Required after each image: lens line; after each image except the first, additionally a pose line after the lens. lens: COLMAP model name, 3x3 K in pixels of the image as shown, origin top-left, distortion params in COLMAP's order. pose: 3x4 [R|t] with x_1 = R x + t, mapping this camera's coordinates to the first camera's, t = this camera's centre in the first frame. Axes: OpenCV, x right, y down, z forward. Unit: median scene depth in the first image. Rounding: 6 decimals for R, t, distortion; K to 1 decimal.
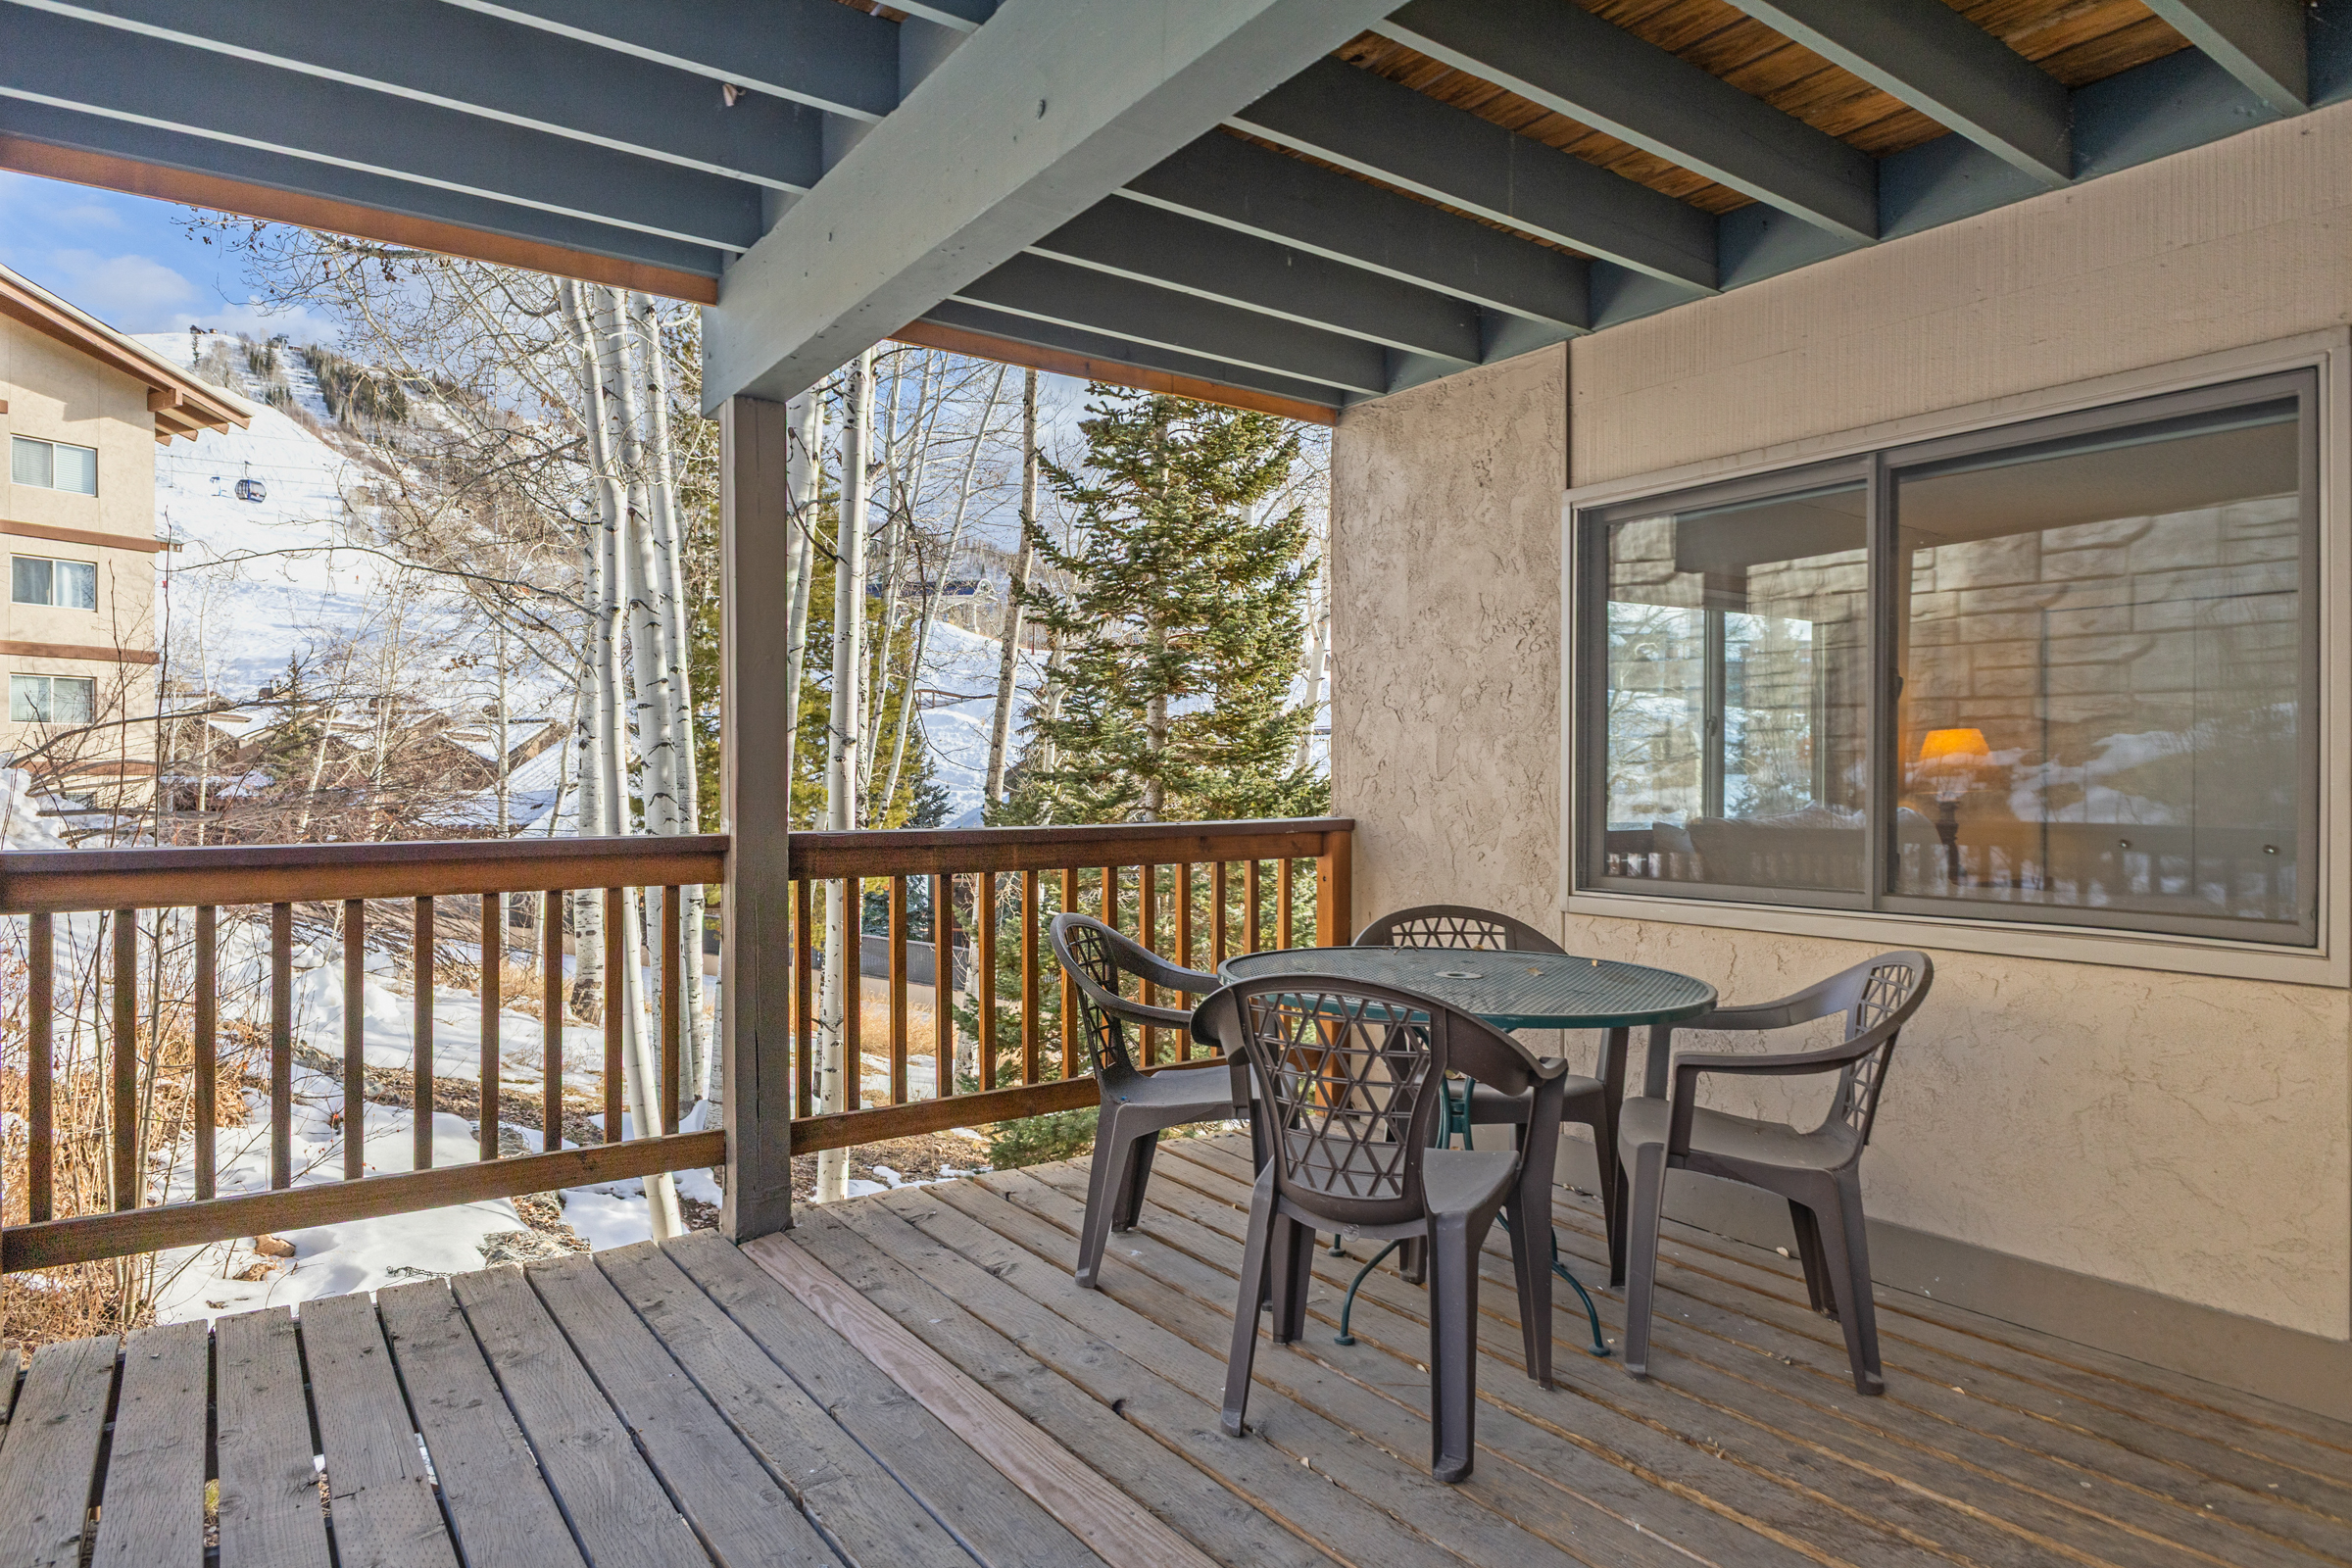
lens RADIAL K [[1402.0, 0, 1172.4], [0, 1402.0, 798.4], [0, 0, 1]] dist [0.006802, -0.001502]
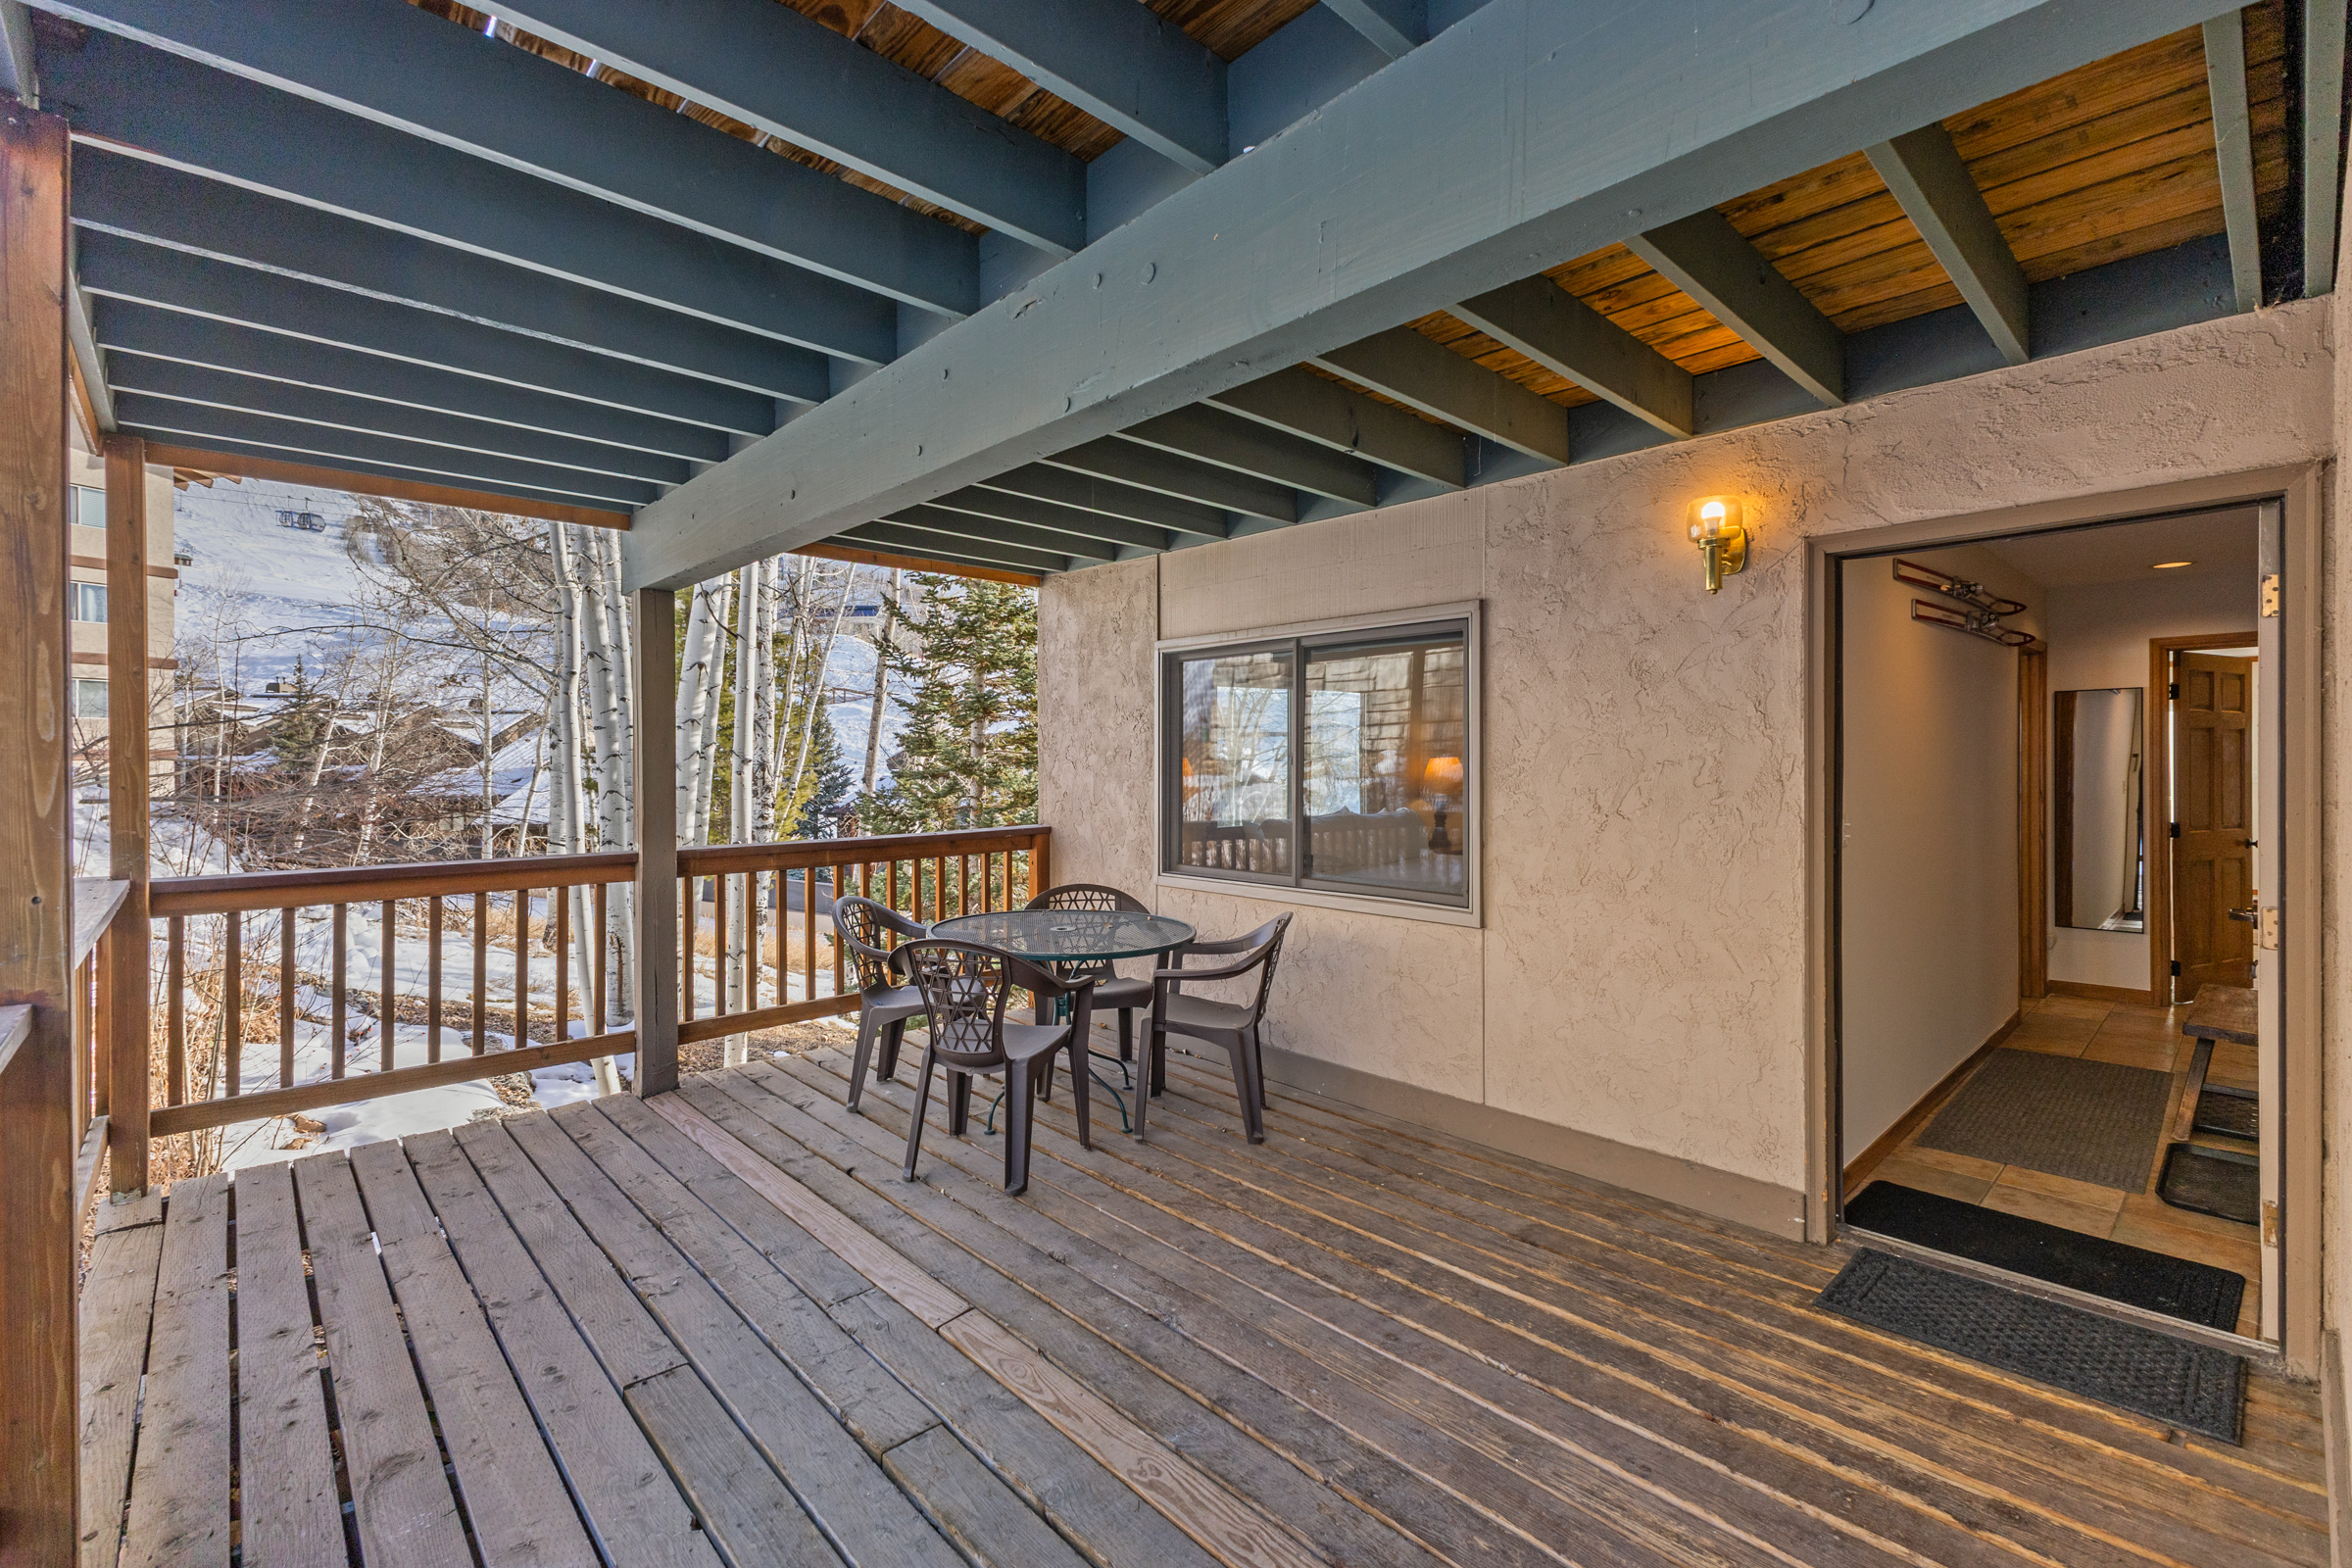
lens RADIAL K [[1036.5, 0, 1177.2], [0, 1036.5, 763.3], [0, 0, 1]] dist [0.018195, 0.000443]
pose [[0.990352, -0.002045, 0.138559, 0.130842], [0.002762, 0.999984, -0.004985, -0.063897], [-0.138547, 0.005320, 0.990342, -0.277763]]
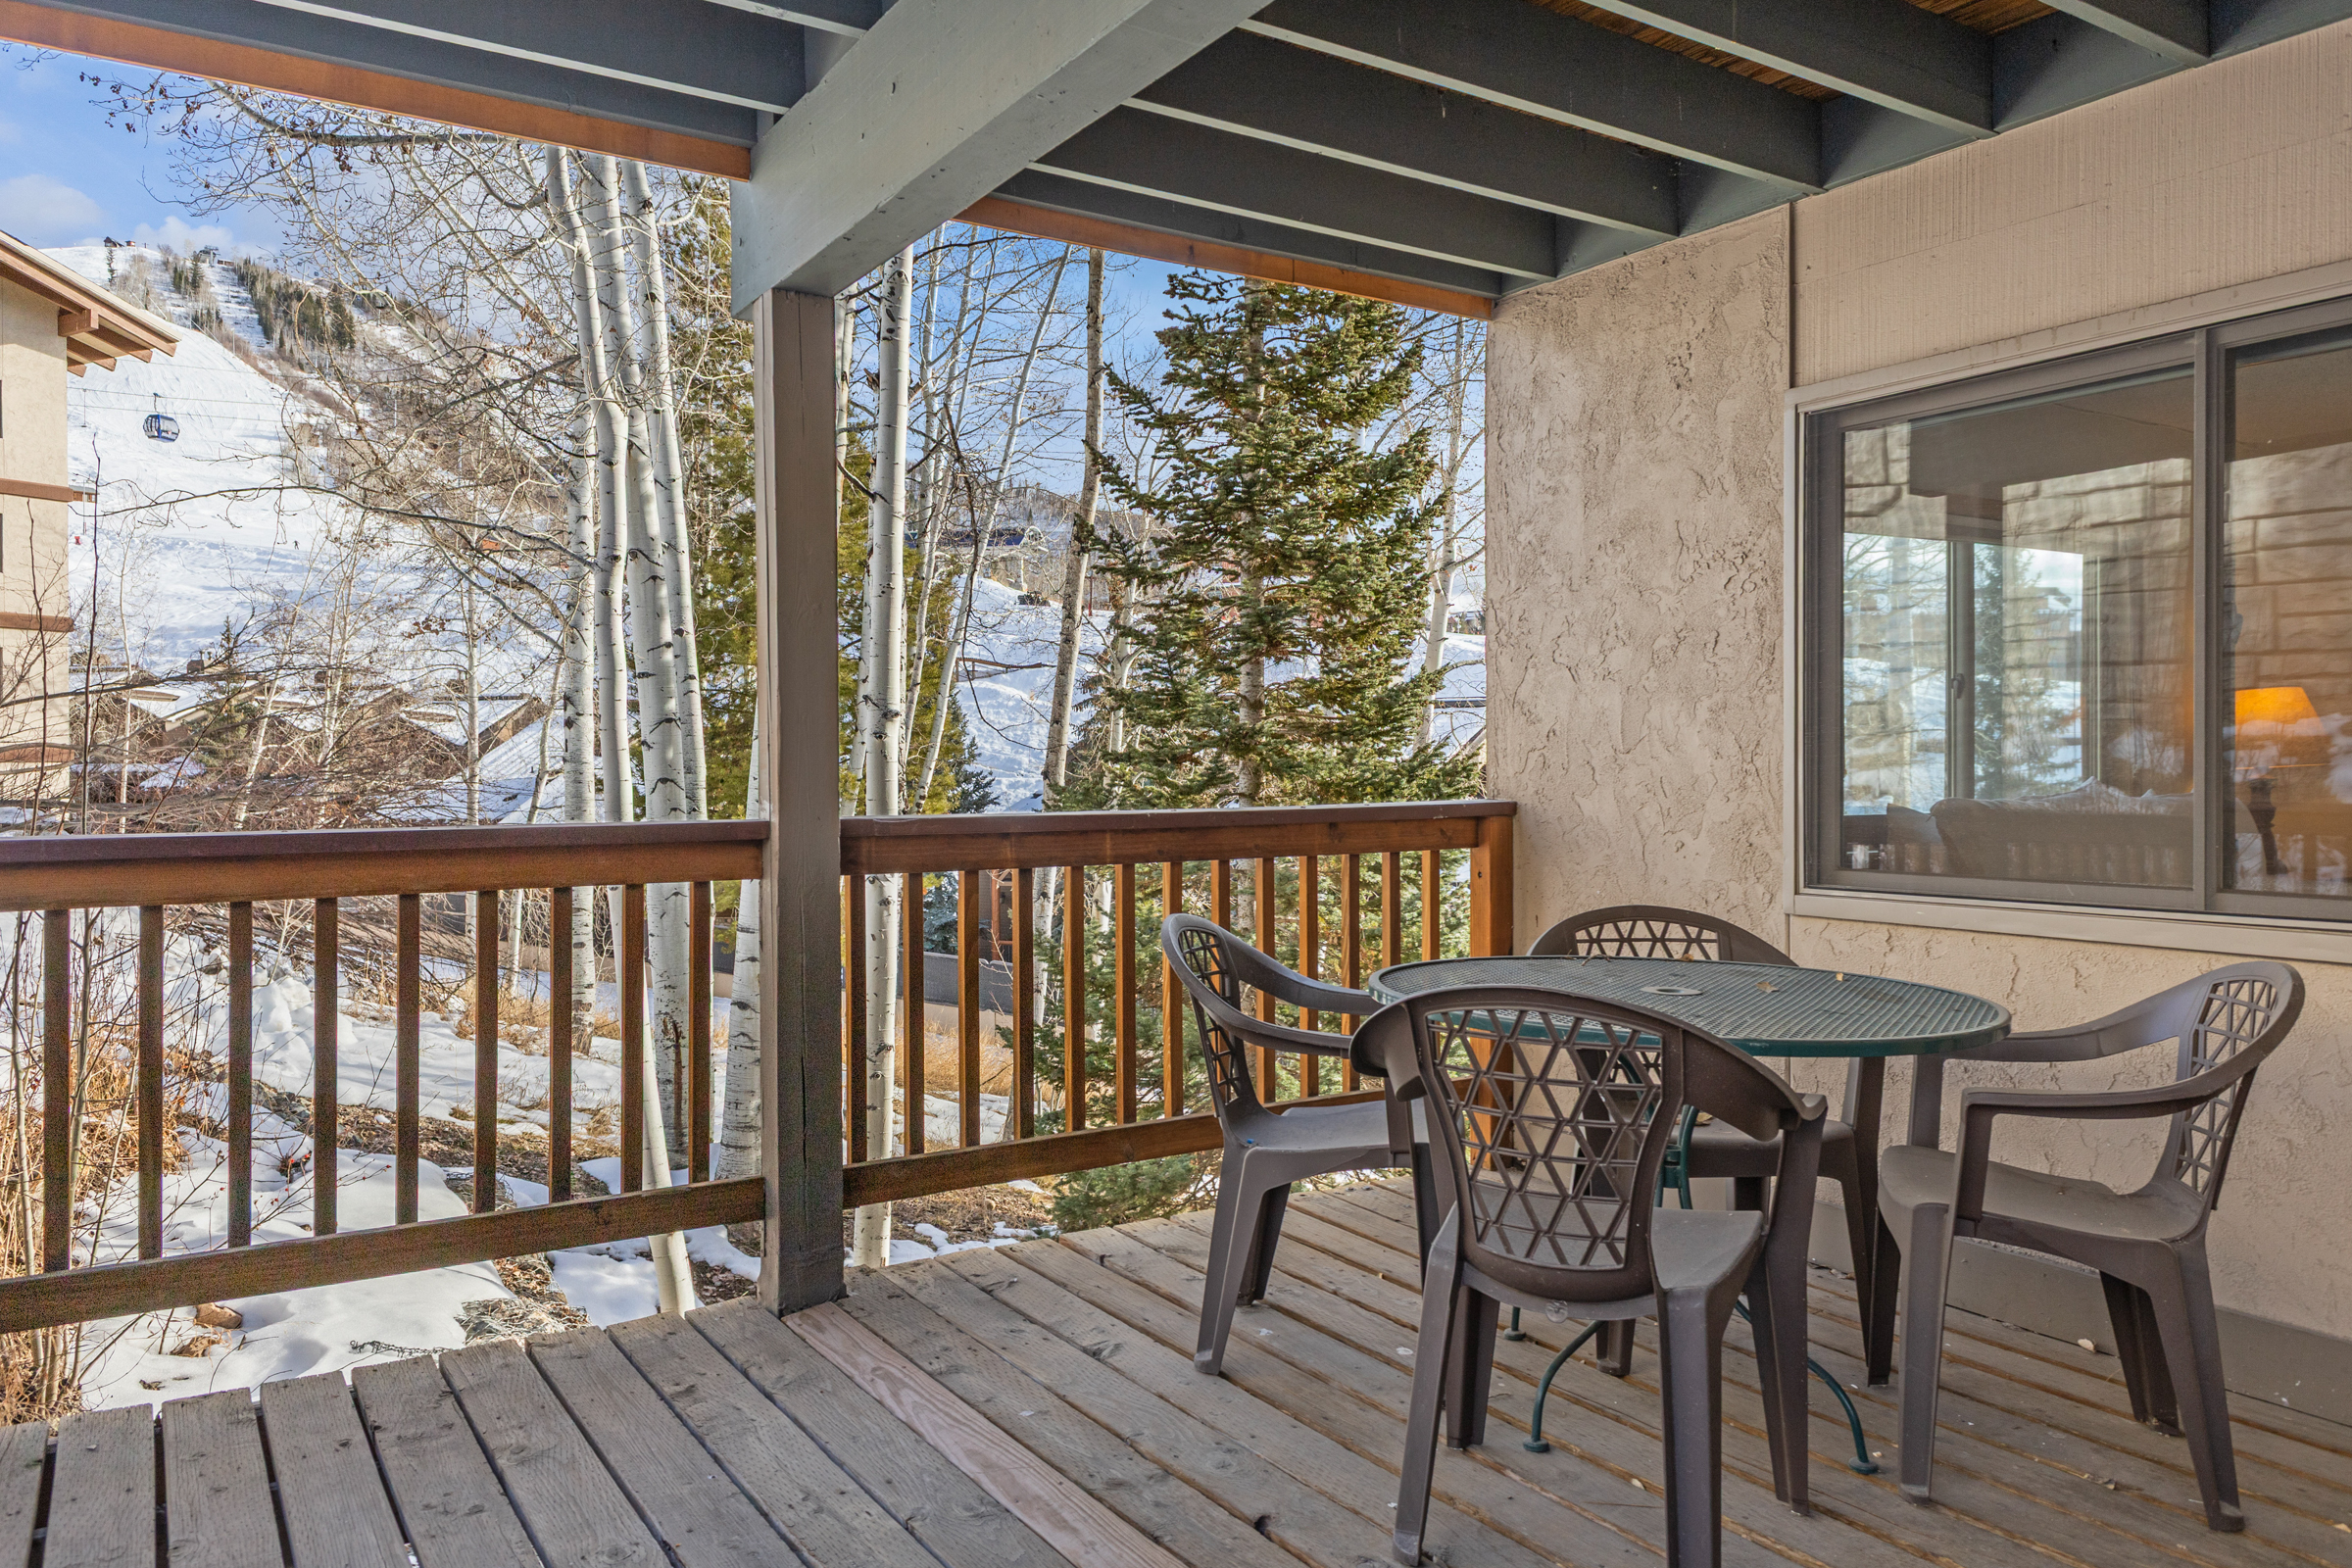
lens RADIAL K [[1671.3, 0, 1176.0], [0, 1671.3, 784.0], [0, 0, 1]] dist [0.048312, -0.027784]
pose [[0.998856, -0.003909, -0.047667, -0.026133], [0.003842, 0.999991, -0.001503, 0.006398], [0.047672, 0.001318, 0.998862, 0.020546]]
